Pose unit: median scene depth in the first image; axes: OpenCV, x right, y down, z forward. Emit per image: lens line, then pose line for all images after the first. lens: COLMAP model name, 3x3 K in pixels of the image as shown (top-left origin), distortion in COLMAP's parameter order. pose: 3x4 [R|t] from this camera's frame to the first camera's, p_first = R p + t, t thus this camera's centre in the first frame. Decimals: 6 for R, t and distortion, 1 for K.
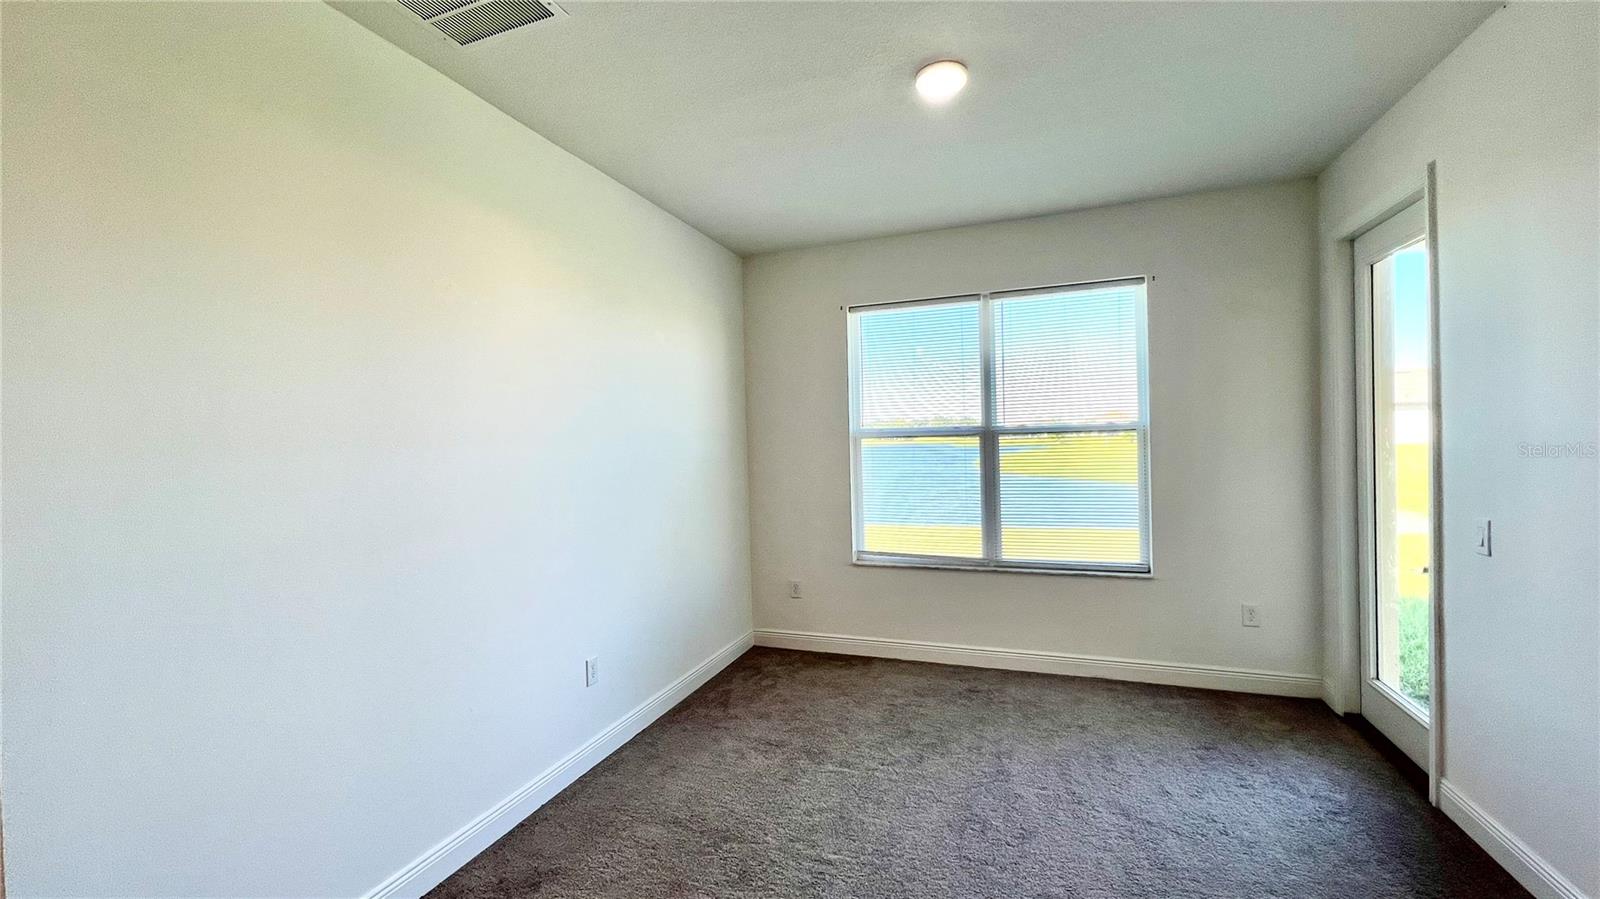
lens RADIAL K [[640.1, 0, 799.9], [0, 640.1, 445.8], [0, 0, 1]] dist [0.002125, 0.000120]
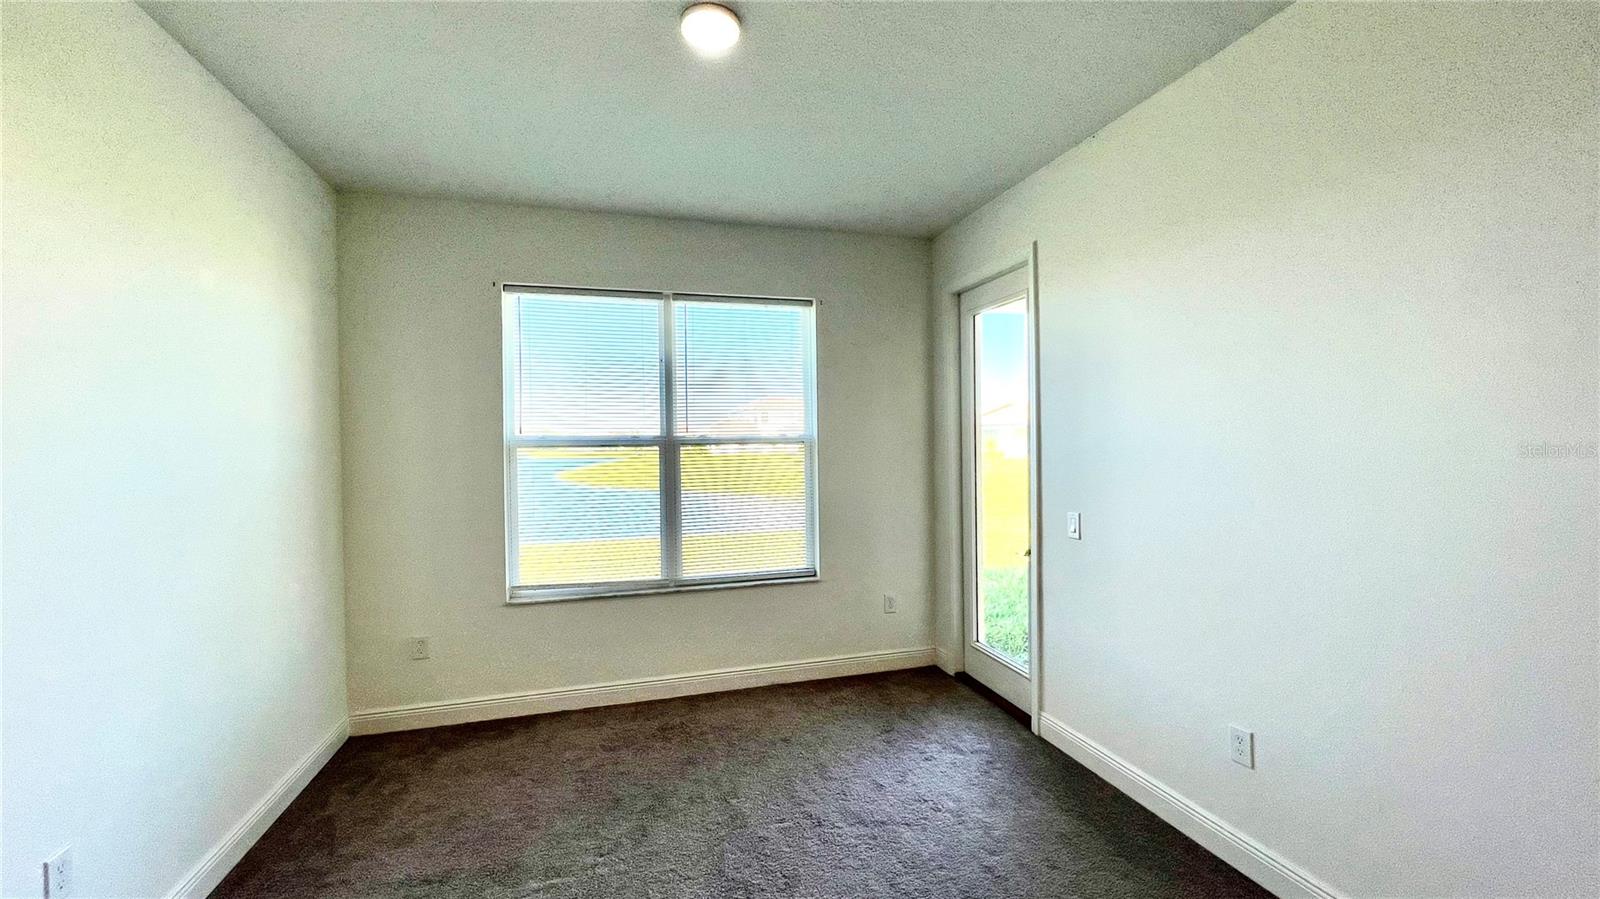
lens RADIAL K [[640.1, 0, 794.4], [0, 640.1, 450.2], [0, 0, 1]] dist [0.002125, 0.000120]
pose [[0.807245, 0.005656, 0.590189, -0.113905], [0.000189, 0.999952, -0.009841, -0.001230], [-0.590217, 0.008056, 0.807205, 0.153916]]
